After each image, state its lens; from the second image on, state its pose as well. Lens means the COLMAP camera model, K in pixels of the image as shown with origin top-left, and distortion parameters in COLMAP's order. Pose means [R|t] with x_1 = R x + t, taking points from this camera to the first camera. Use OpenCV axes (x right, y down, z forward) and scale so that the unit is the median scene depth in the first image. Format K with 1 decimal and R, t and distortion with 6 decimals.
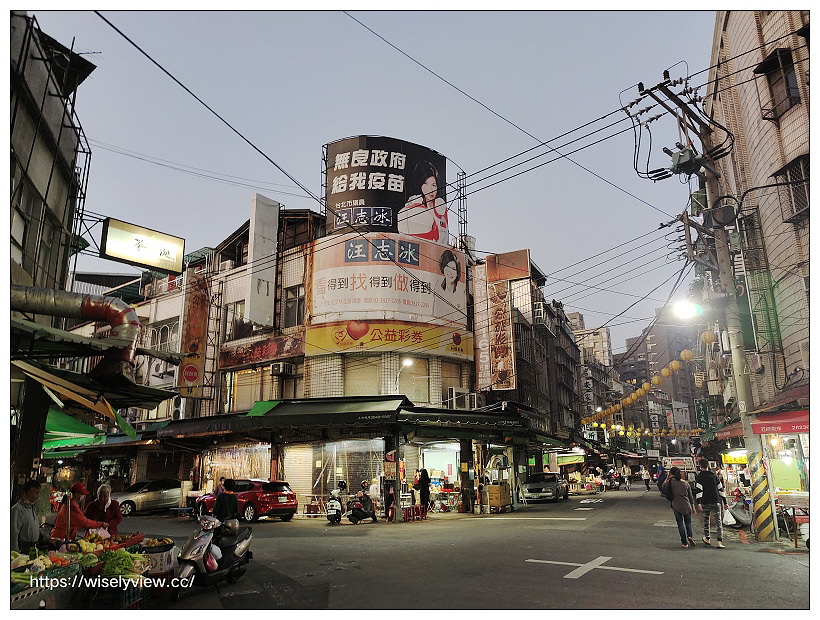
lens RADIAL K [[610.6, 0, 408.1], [0, 610.6, 306.4], [0, 0, 1]] dist [-0.000851, 0.001263]
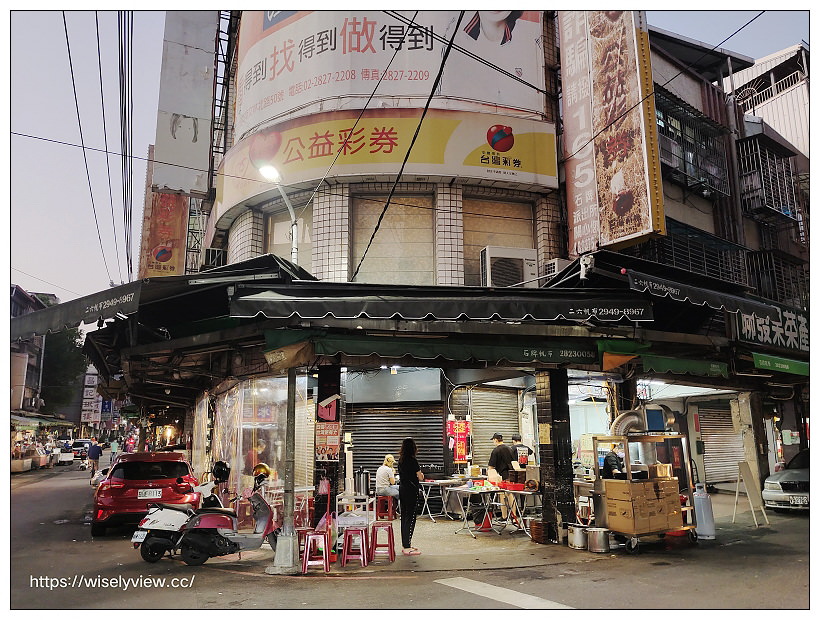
lens RADIAL K [[610.6, 0, 410.7], [0, 610.6, 316.0], [0, 0, 1]] dist [-0.000851, 0.001263]
pose [[0.868130, -0.086791, -0.488690, 0.220438], [0.122001, 0.991699, 0.040603, 0.150260], [0.481110, -0.094870, 0.871512, 0.582883]]
